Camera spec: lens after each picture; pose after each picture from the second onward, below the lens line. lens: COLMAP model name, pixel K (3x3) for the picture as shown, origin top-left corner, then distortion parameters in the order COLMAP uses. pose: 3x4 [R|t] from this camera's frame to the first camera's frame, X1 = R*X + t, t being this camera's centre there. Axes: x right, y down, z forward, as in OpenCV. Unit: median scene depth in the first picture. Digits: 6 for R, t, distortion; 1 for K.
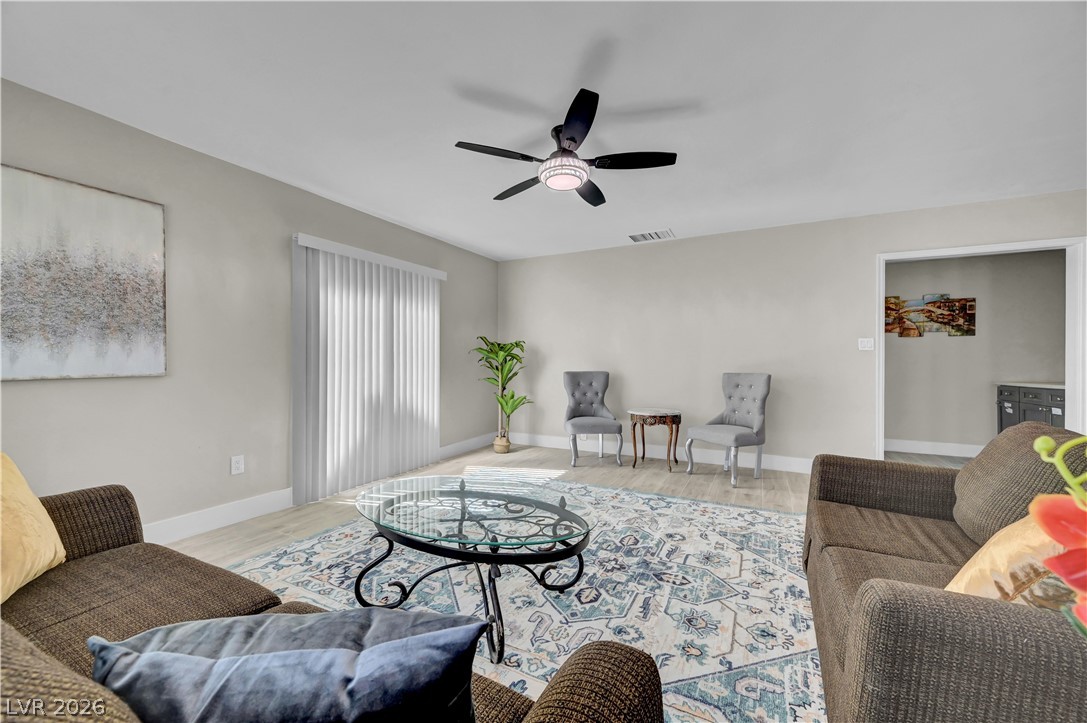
lens RADIAL K [[432.3, 0, 543.5], [0, 432.3, 361.5], [0, 0, 1]] dist [-0.000581, 0.000061]
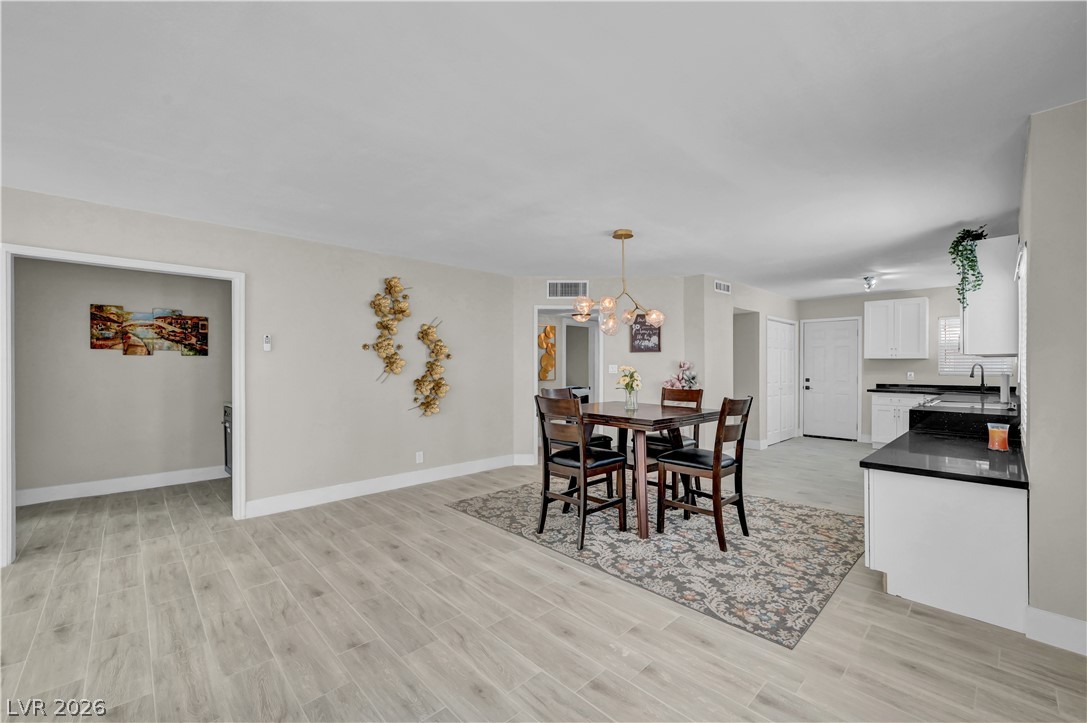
lens RADIAL K [[442.5, 0, 540.0], [0, 442.5, 366.8], [0, 0, 1]] dist [-0.002292, -0.000219]
pose [[0.337179, -0.005283, 0.941426, 0.384604], [0.002585, 0.999986, 0.004686, -0.047042], [-0.941437, 0.000853, 0.337188, -0.068802]]
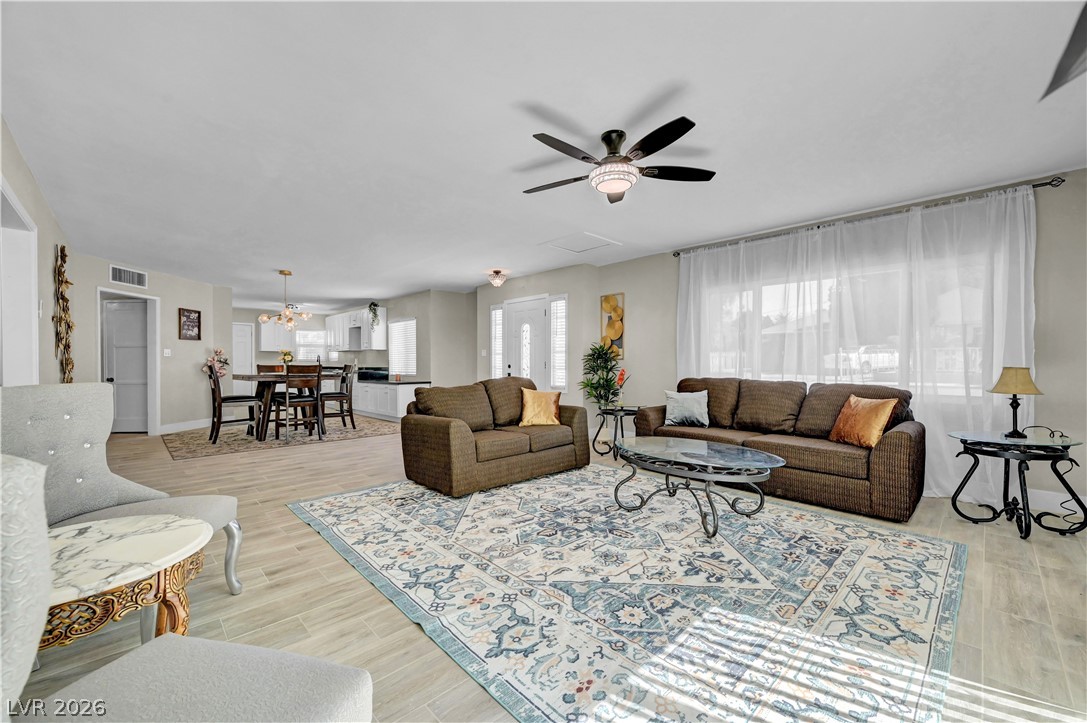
lens RADIAL K [[427.9, 0, 543.5], [0, 427.9, 366.1], [0, 0, 1]] dist [-0.000546, -0.000110]
pose [[-0.945623, -0.003314, 0.325249, -0.080876], [-0.001271, 0.999978, 0.006494, 0.007109], [-0.325263, 0.005727, -0.945606, 1.278799]]
